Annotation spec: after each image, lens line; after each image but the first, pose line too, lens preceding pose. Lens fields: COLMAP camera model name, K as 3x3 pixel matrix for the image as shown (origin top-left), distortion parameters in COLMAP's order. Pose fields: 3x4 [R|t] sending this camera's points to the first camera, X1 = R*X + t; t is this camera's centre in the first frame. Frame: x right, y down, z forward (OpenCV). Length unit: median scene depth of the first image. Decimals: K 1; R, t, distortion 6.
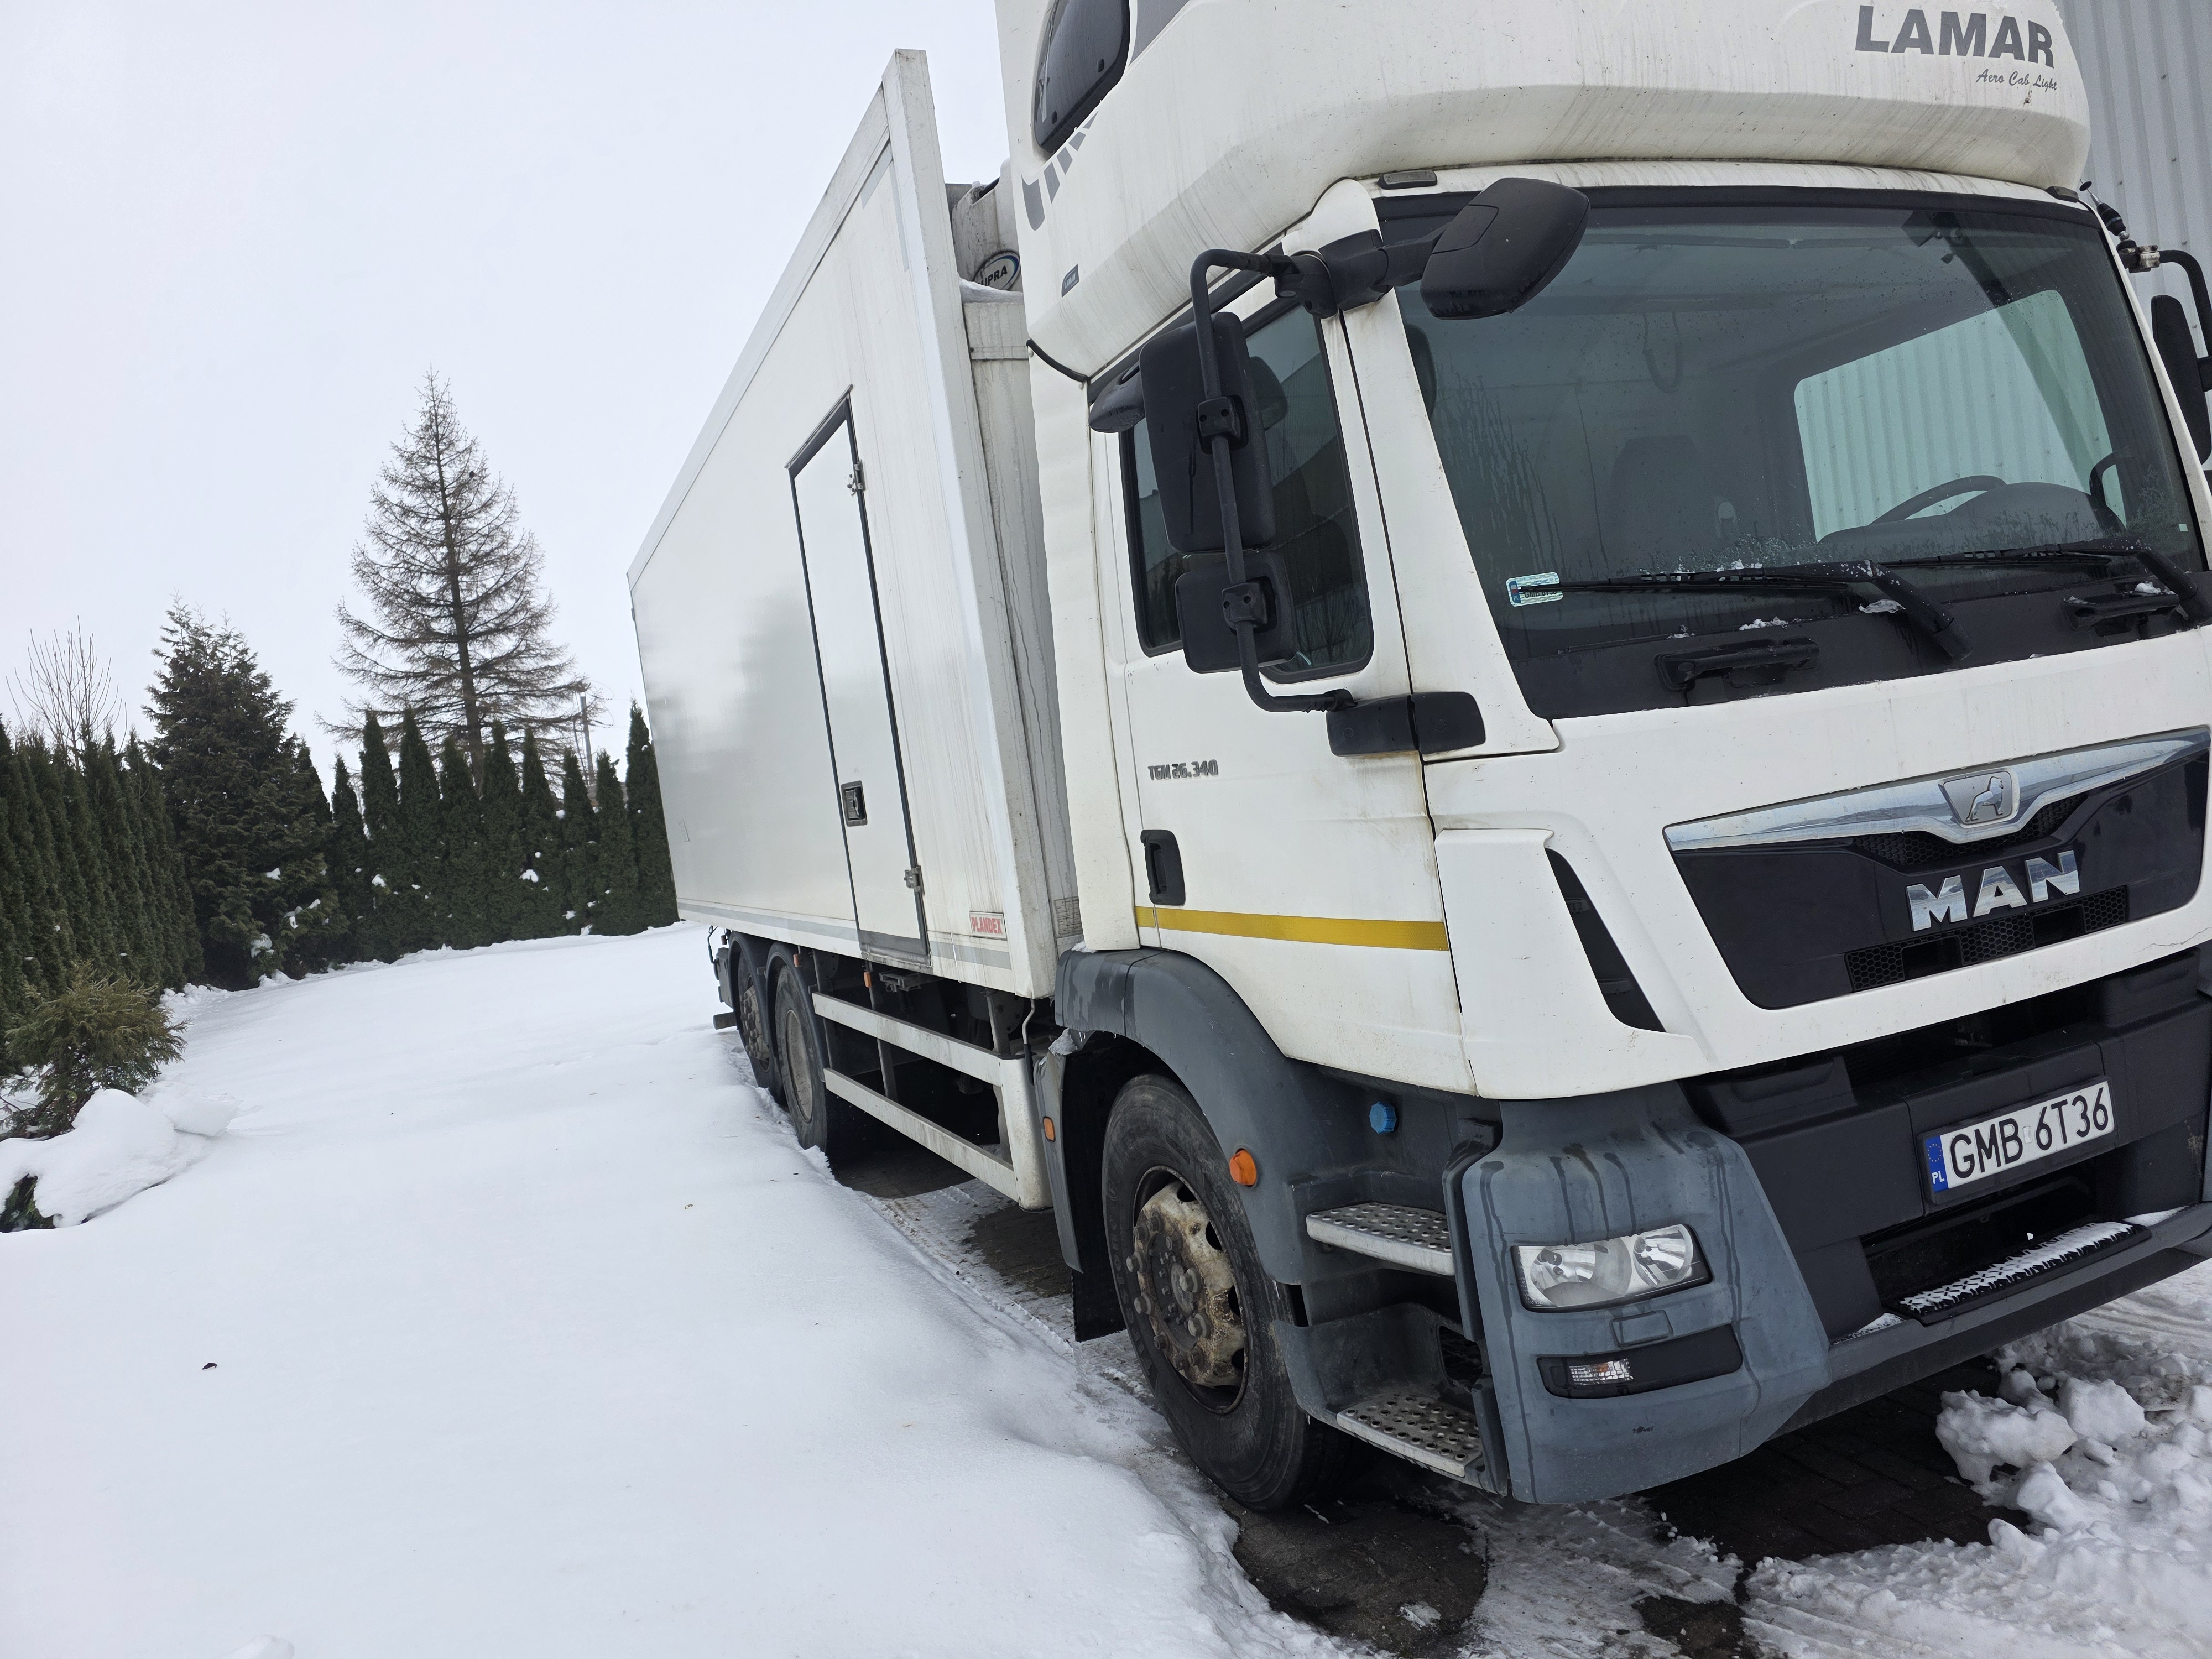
lens RADIAL K [[1479.3, 0, 1106.5], [0, 1479.3, 821.6], [0, 0, 1]] dist [0.028739, -0.001022]
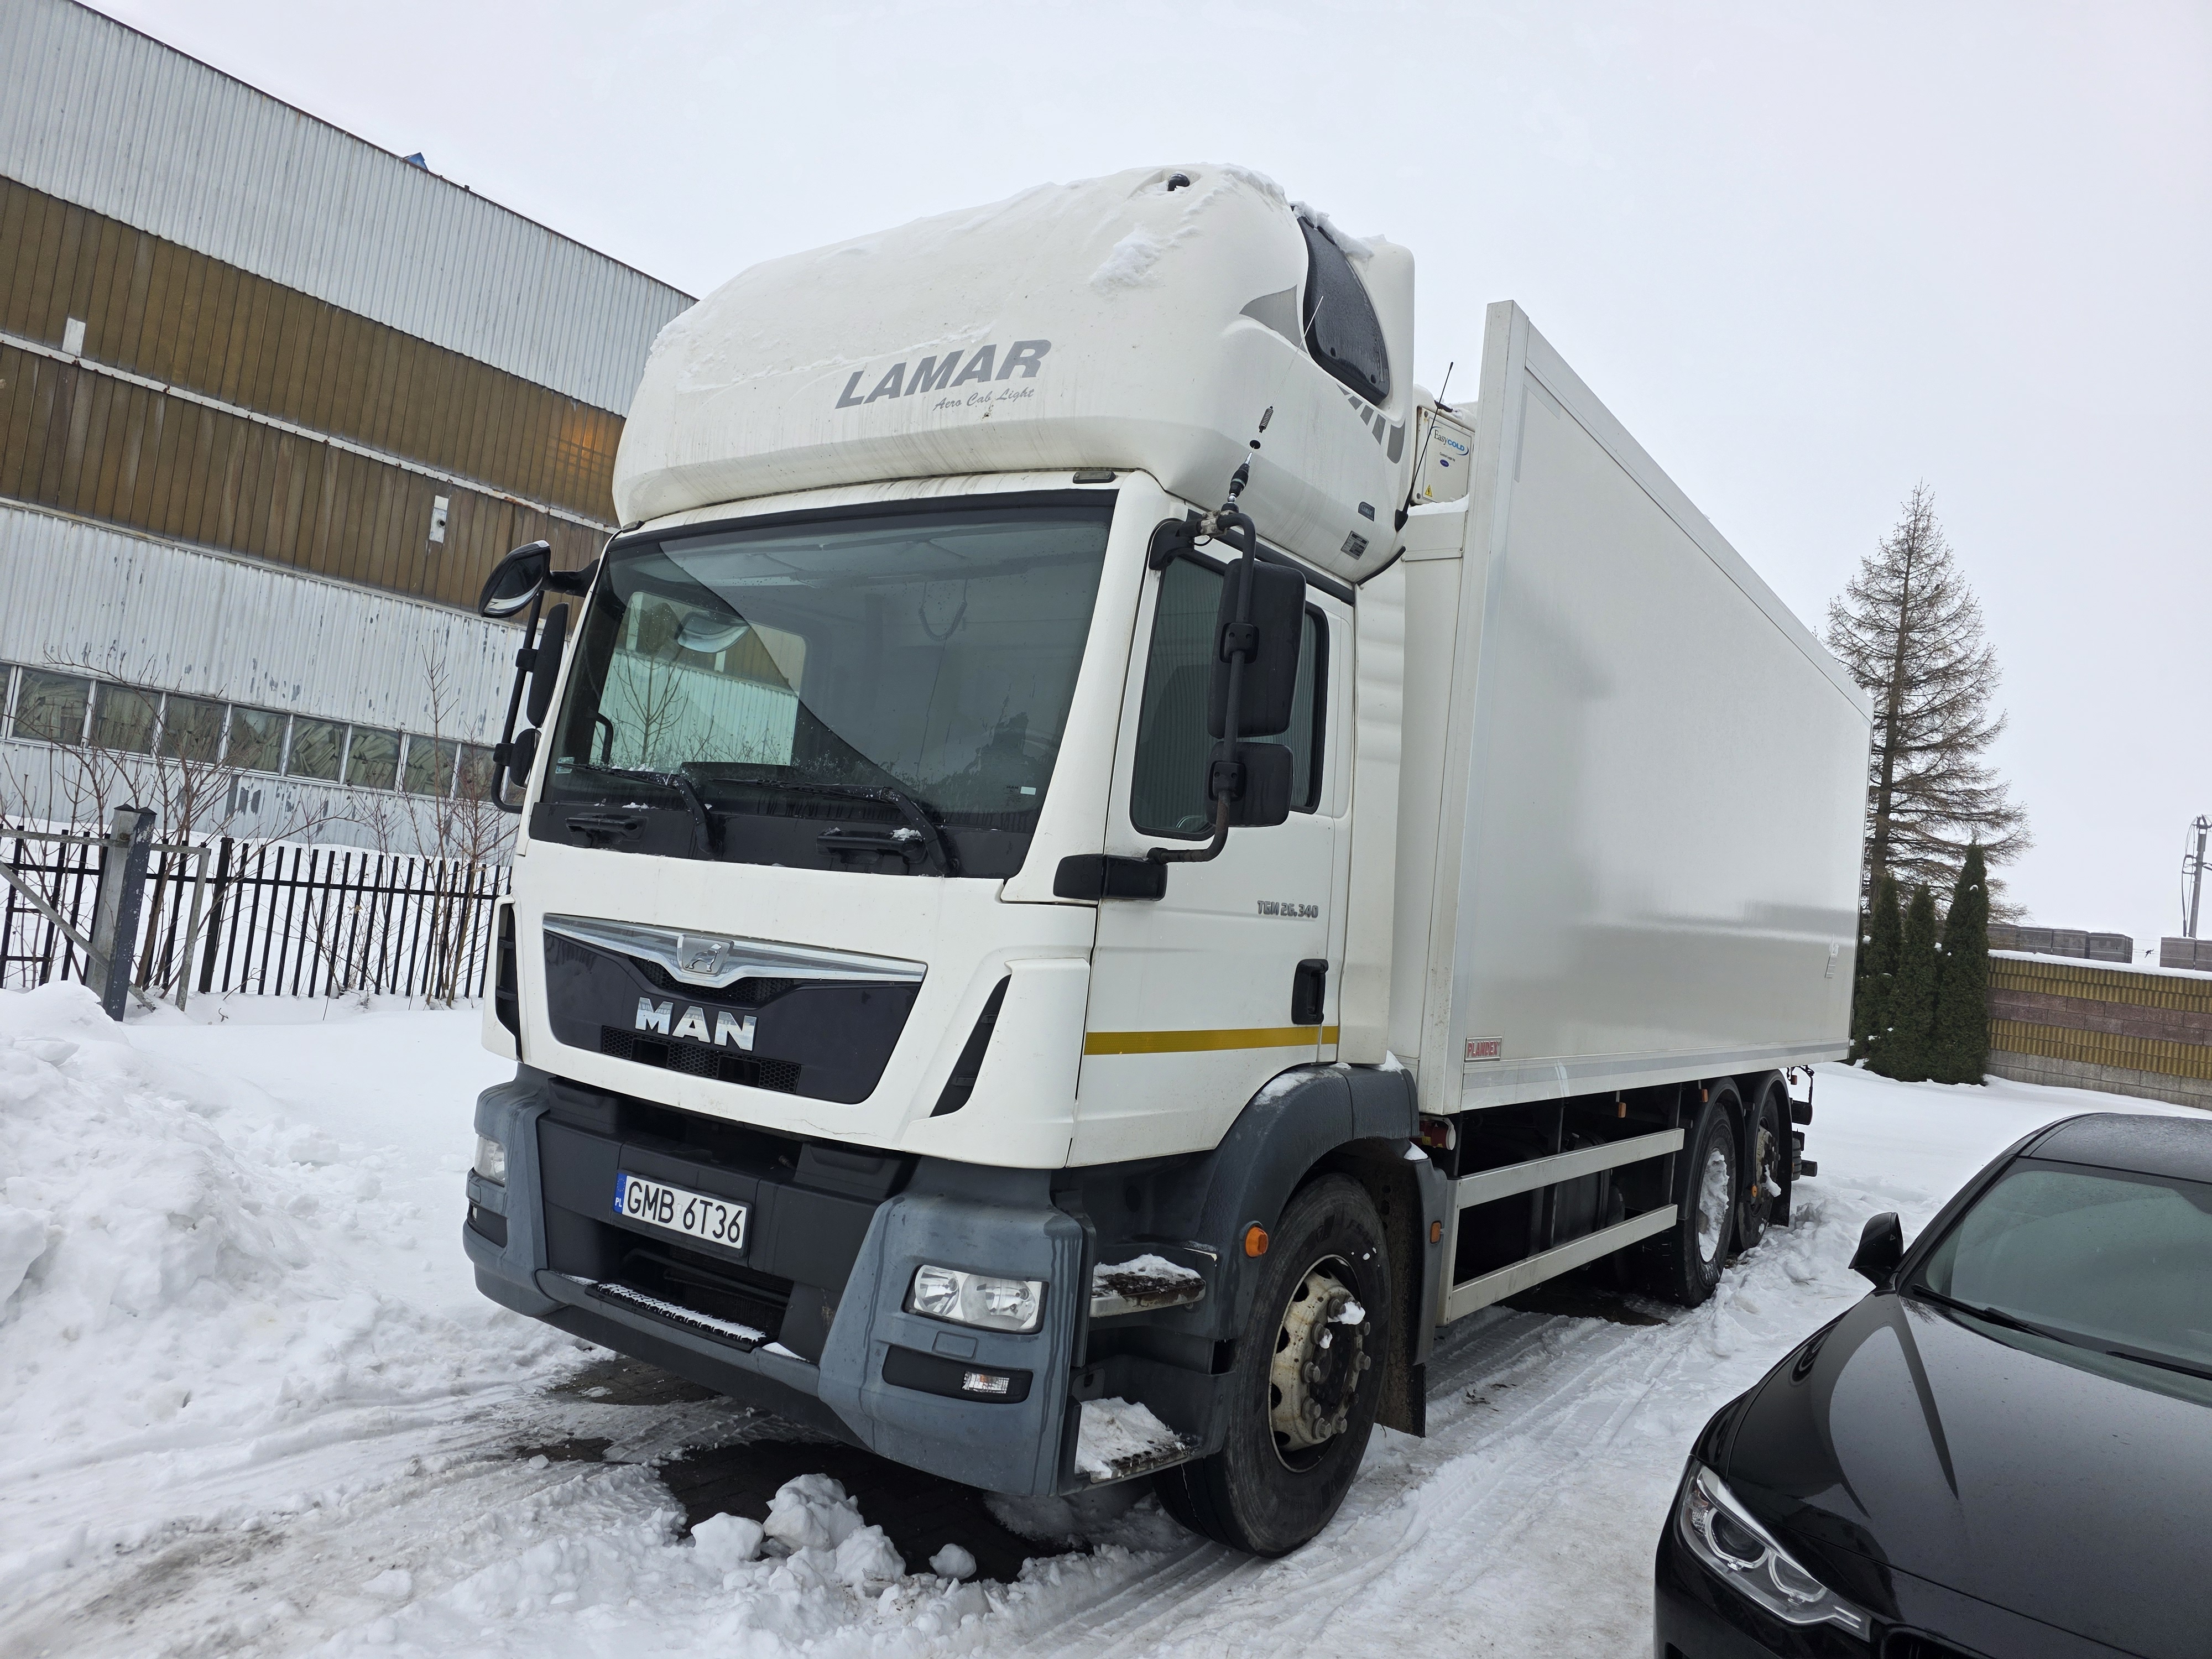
lens RADIAL K [[1480.9, 0, 1106.0], [0, 1480.9, 829.5], [0, 0, 1]] dist [0.068714, -0.001095]
pose [[0.488358, 0.143660, -0.860737, 1.851555], [-0.193375, 0.979649, 0.053791, -0.263202], [0.850948, 0.140176, 0.506200, 0.582677]]
